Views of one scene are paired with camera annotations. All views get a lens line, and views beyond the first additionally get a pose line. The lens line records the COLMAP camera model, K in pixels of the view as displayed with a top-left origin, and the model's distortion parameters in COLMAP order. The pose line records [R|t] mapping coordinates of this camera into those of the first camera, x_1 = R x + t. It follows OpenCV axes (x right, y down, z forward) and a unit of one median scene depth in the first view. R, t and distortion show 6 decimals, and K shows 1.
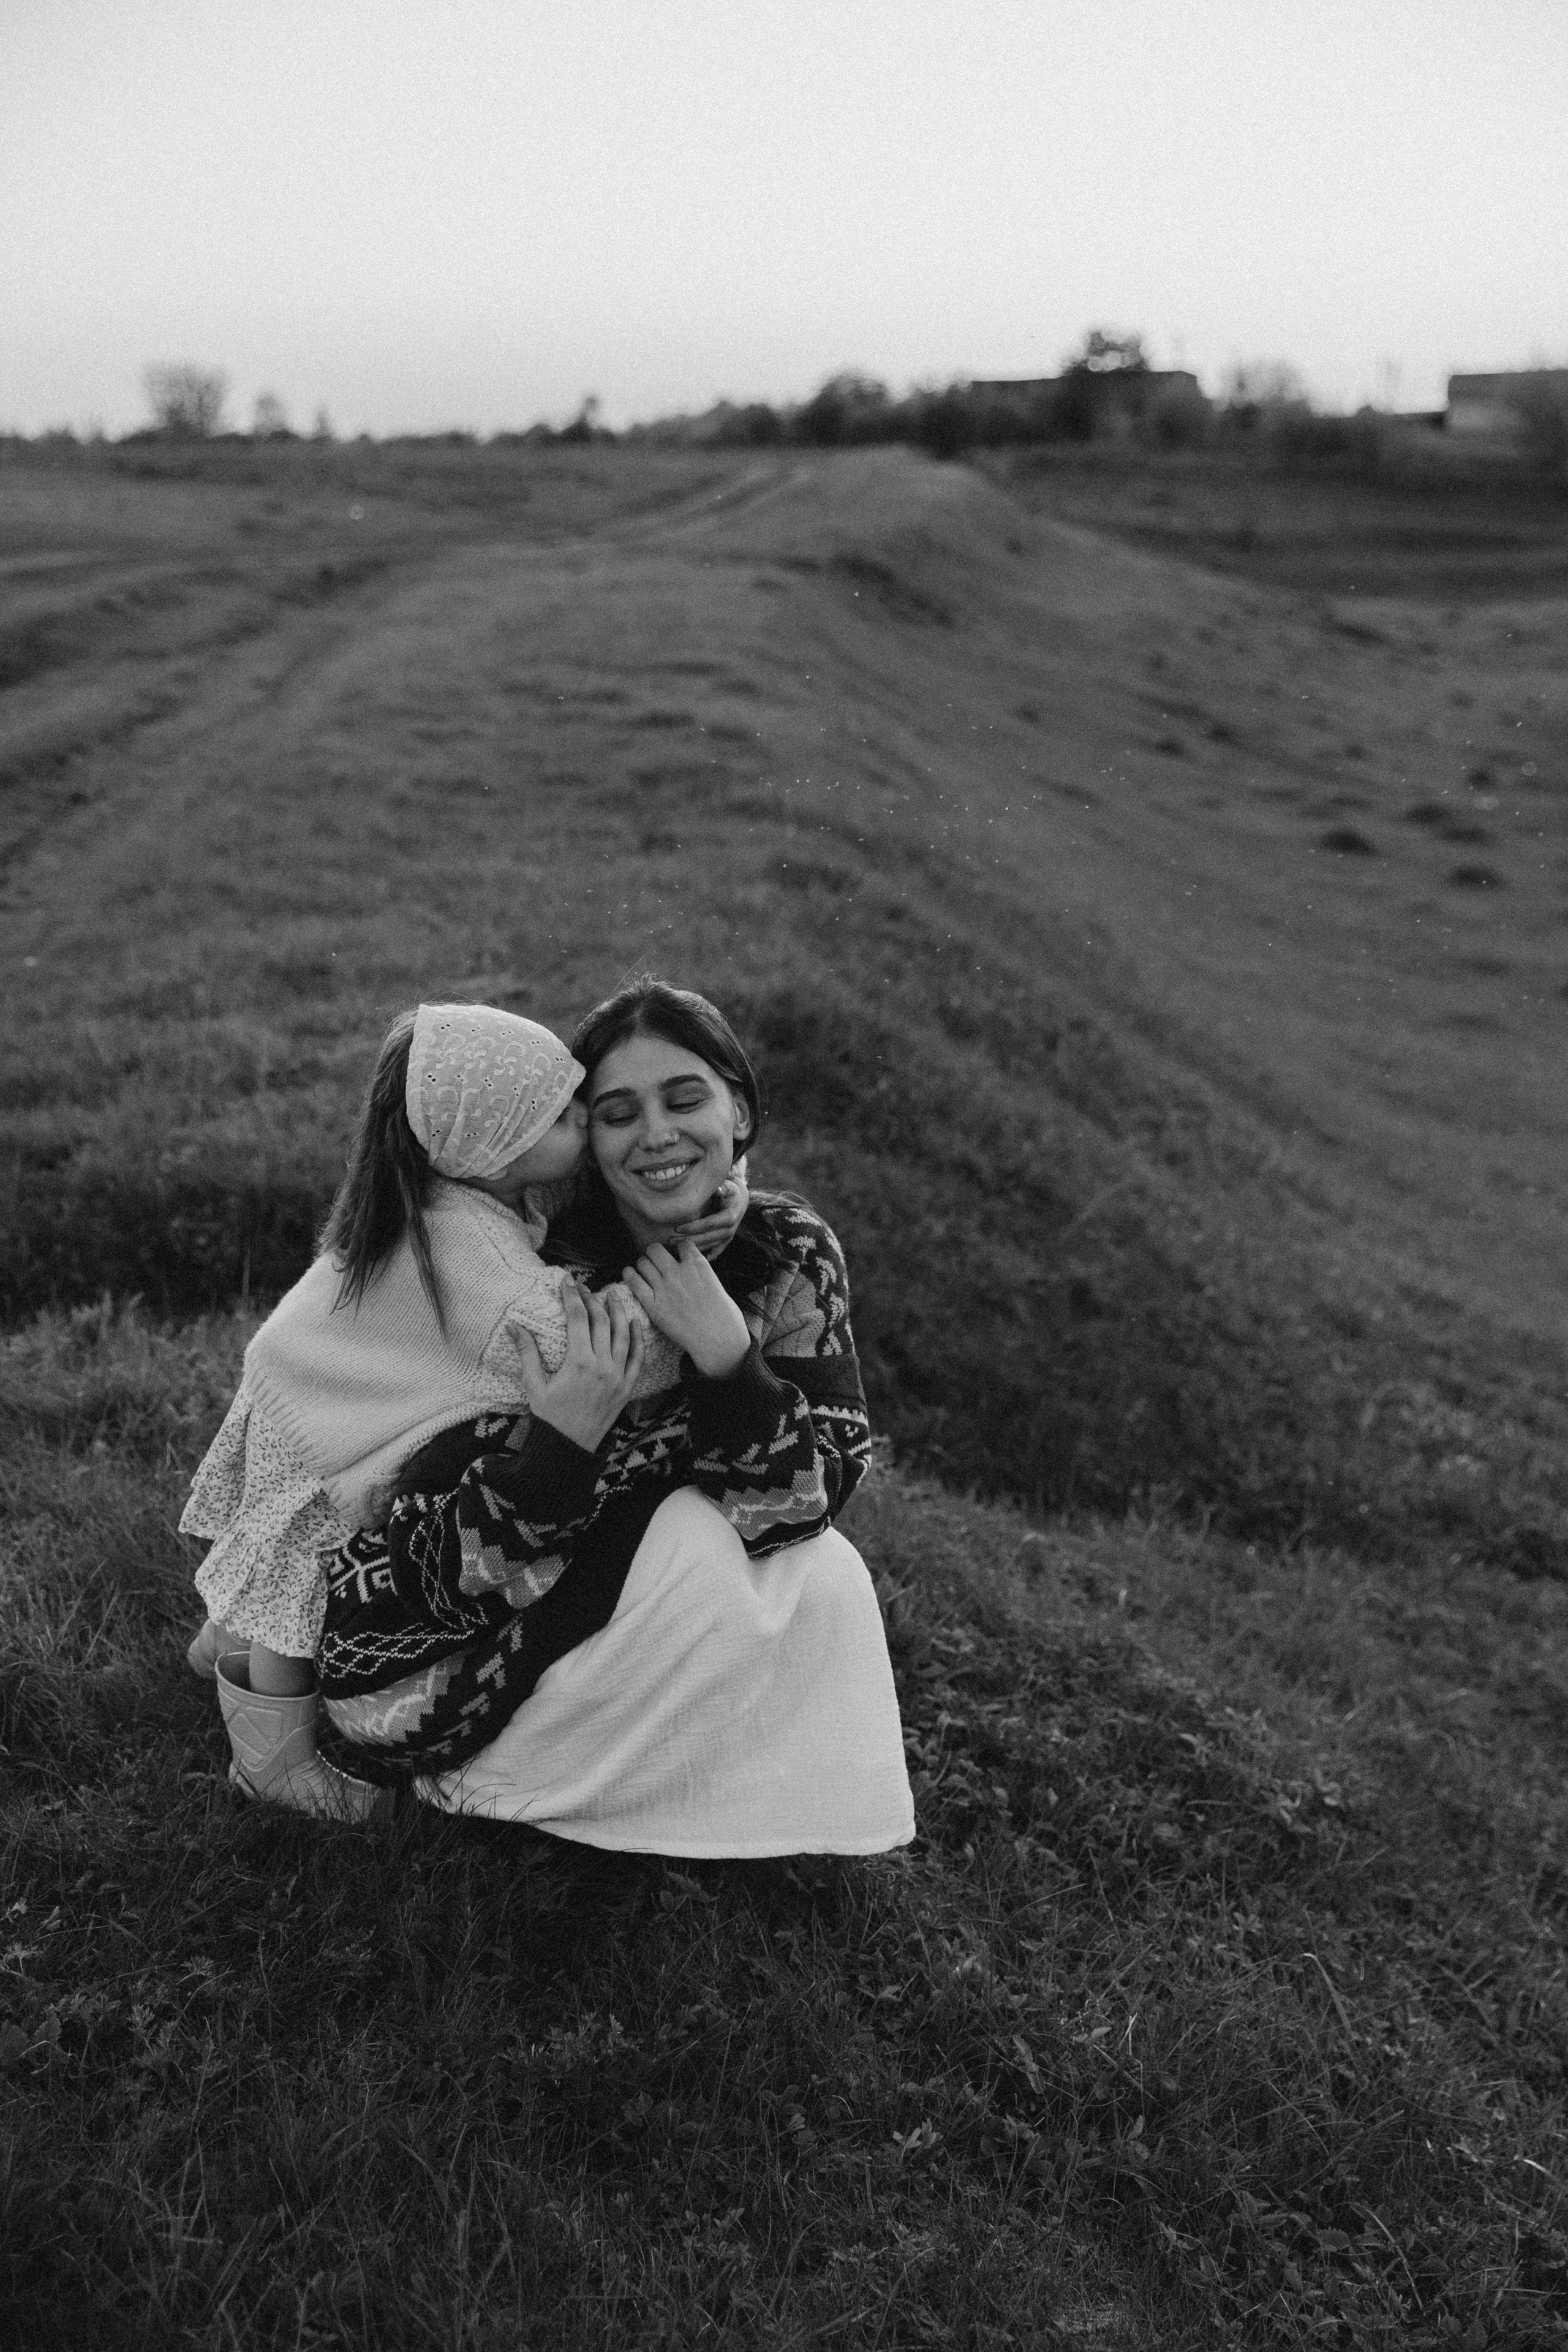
lens RADIAL K [[2980.2, 0, 795.9], [0, 2980.2, 1185.1], [0, 0, 1]] dist [0.071307, 0.000000]
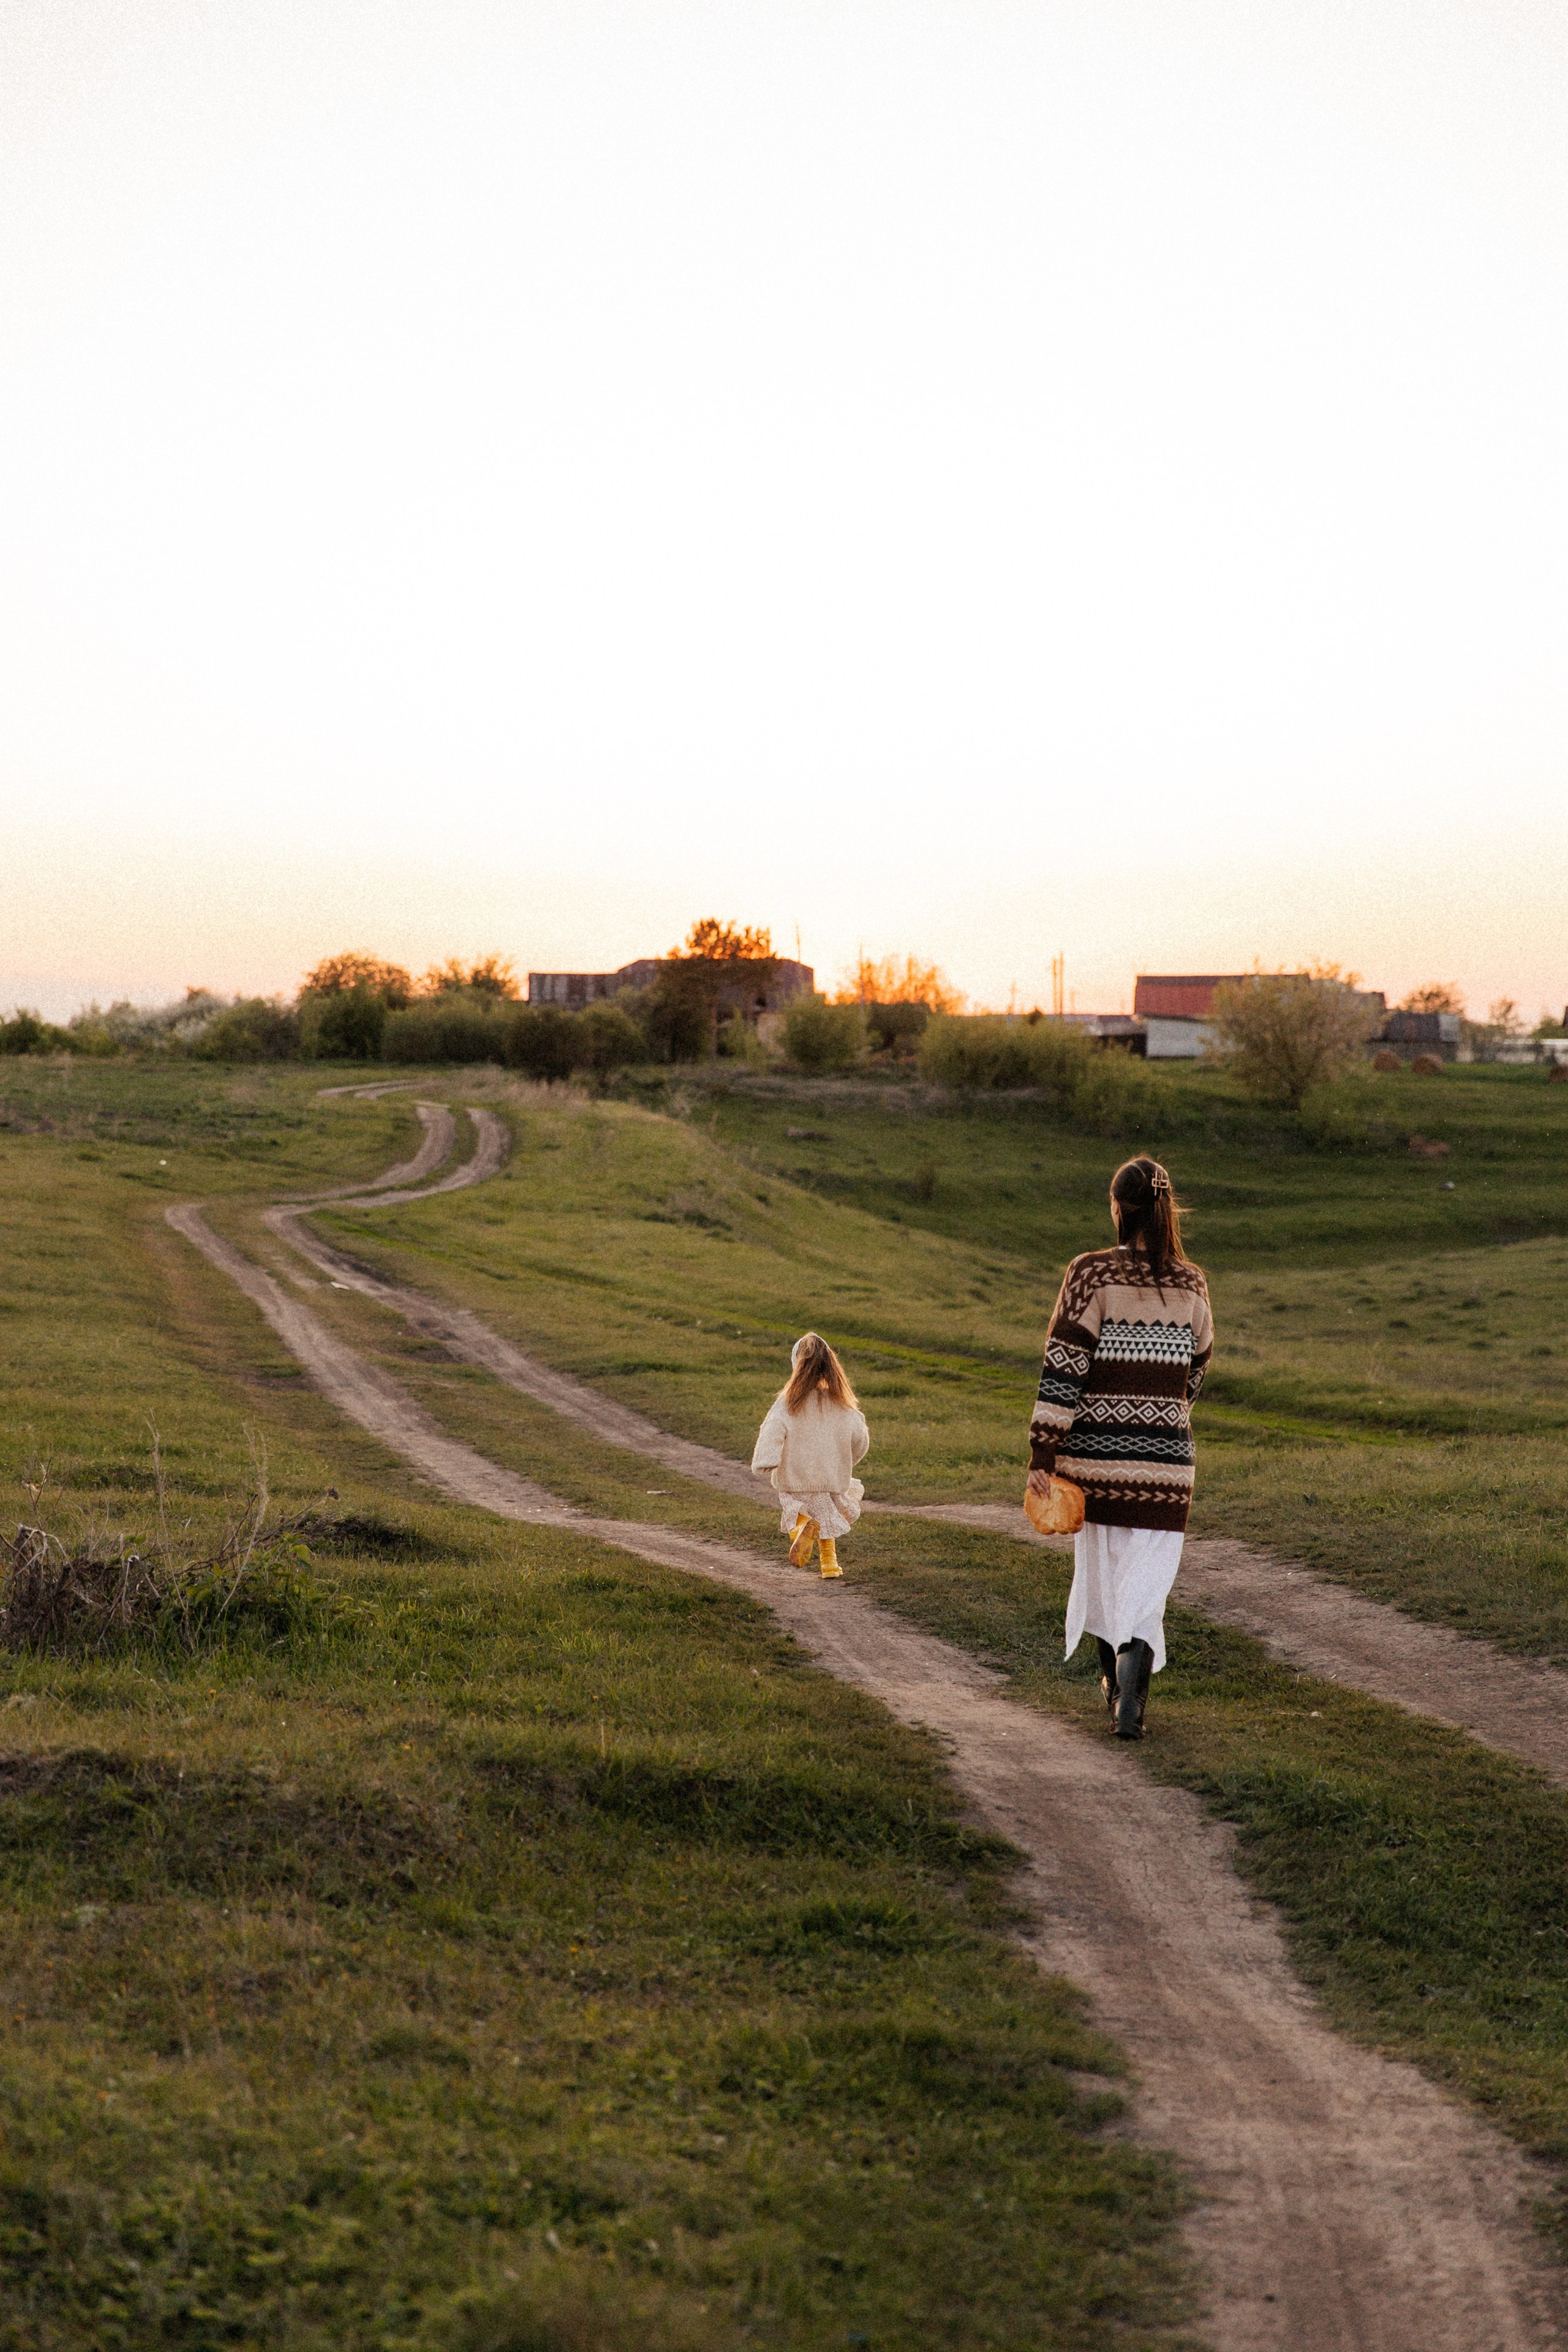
lens RADIAL K [[4512.0, 0, 793.0], [0, 4512.0, 1170.1], [0, 0, 1]] dist [0.113217, 0.000000]
pose [[0.990532, 0.017278, 0.136191, -0.042120], [0.011880, 0.977539, -0.210421, 0.029177], [-0.136768, 0.210047, 0.968078, -0.144714]]
